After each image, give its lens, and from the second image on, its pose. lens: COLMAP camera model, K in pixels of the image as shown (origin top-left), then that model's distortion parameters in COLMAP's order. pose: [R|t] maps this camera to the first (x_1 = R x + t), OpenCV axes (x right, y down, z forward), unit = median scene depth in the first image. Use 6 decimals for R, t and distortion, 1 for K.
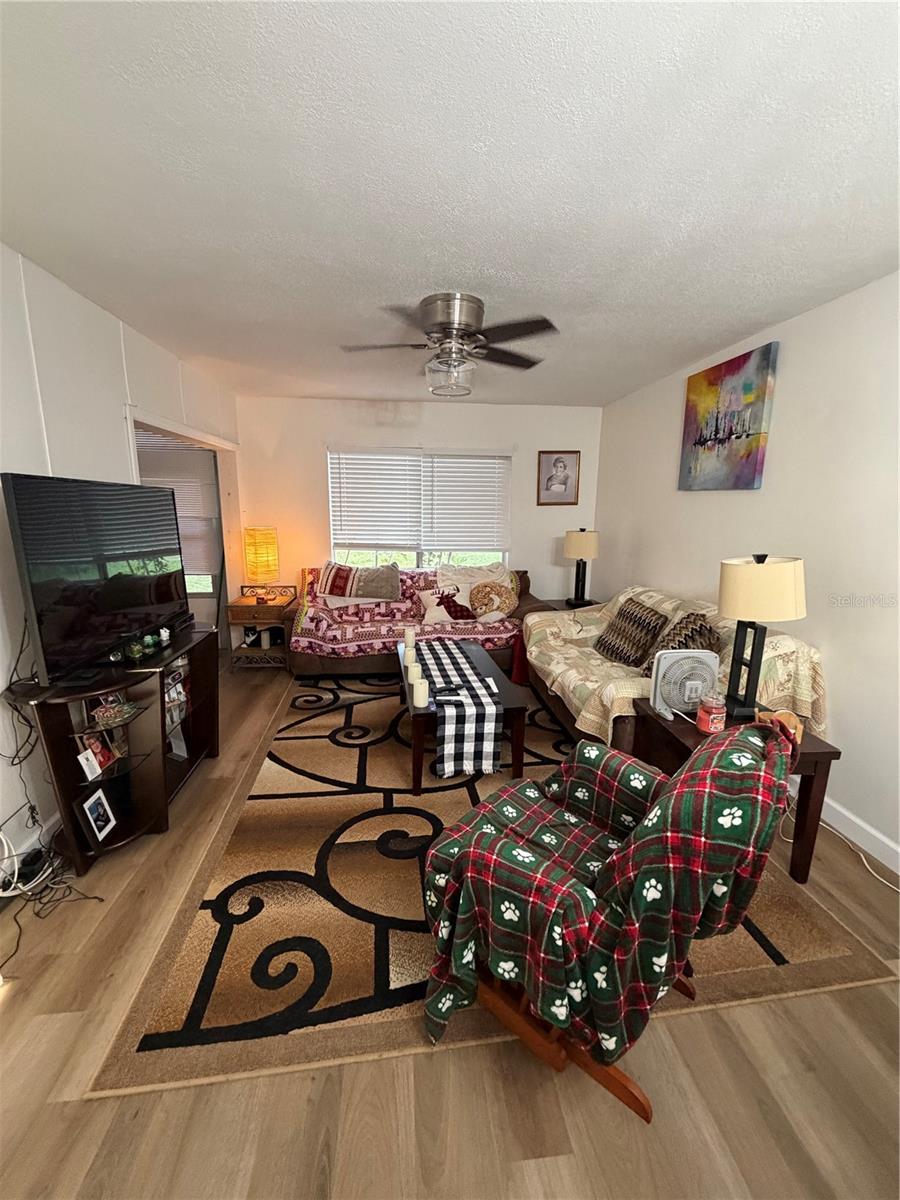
lens RADIAL K [[477.2, 0, 447.0], [0, 477.2, 598.6], [0, 0, 1]] dist [0.000663, -0.000295]
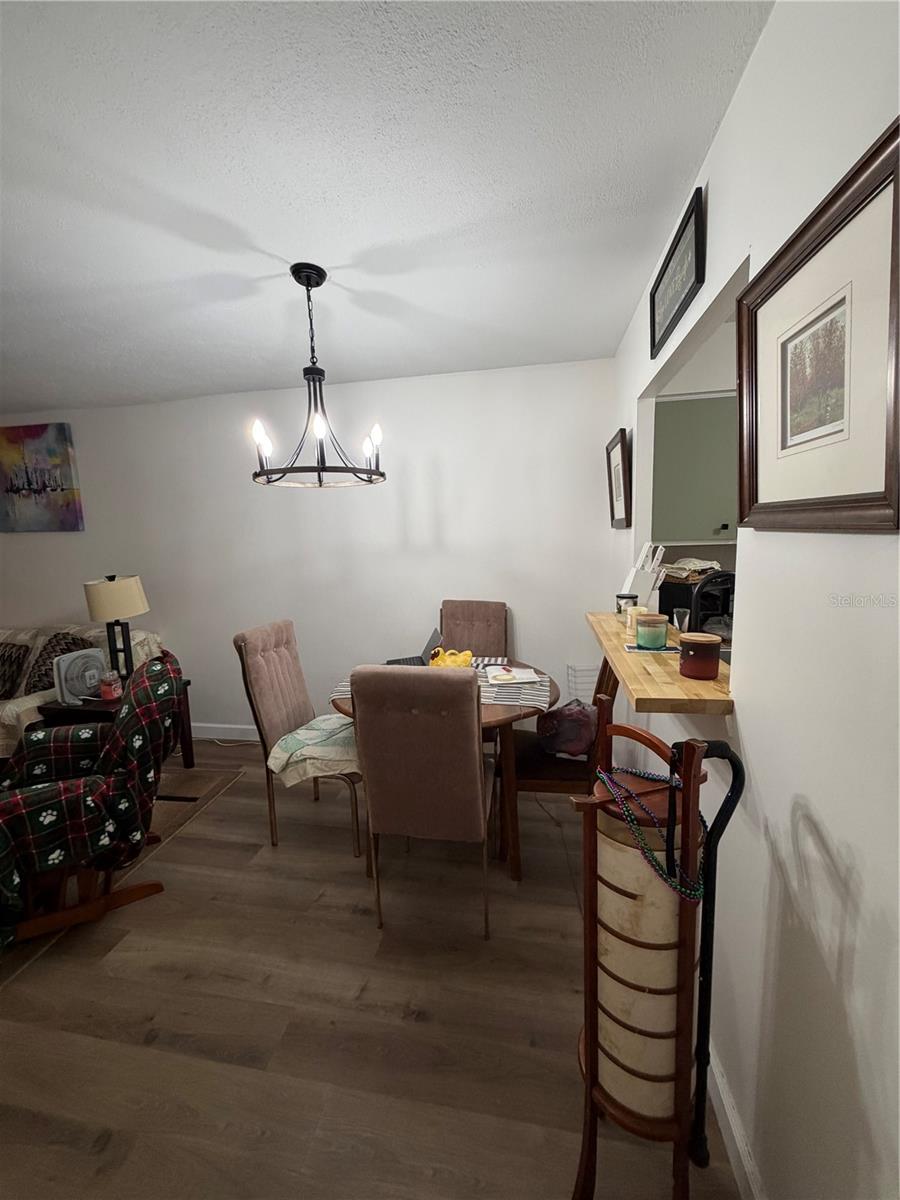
lens RADIAL K [[477.2, 0, 449.6], [0, 477.2, 596.8], [0, 0, 1]] dist [0.000663, -0.000295]
pose [[0.279898, -0.148515, 0.948473, -0.397192], [0.218902, 0.971809, 0.087570, 0.061562], [-0.934740, 0.183111, 0.304518, -0.362334]]
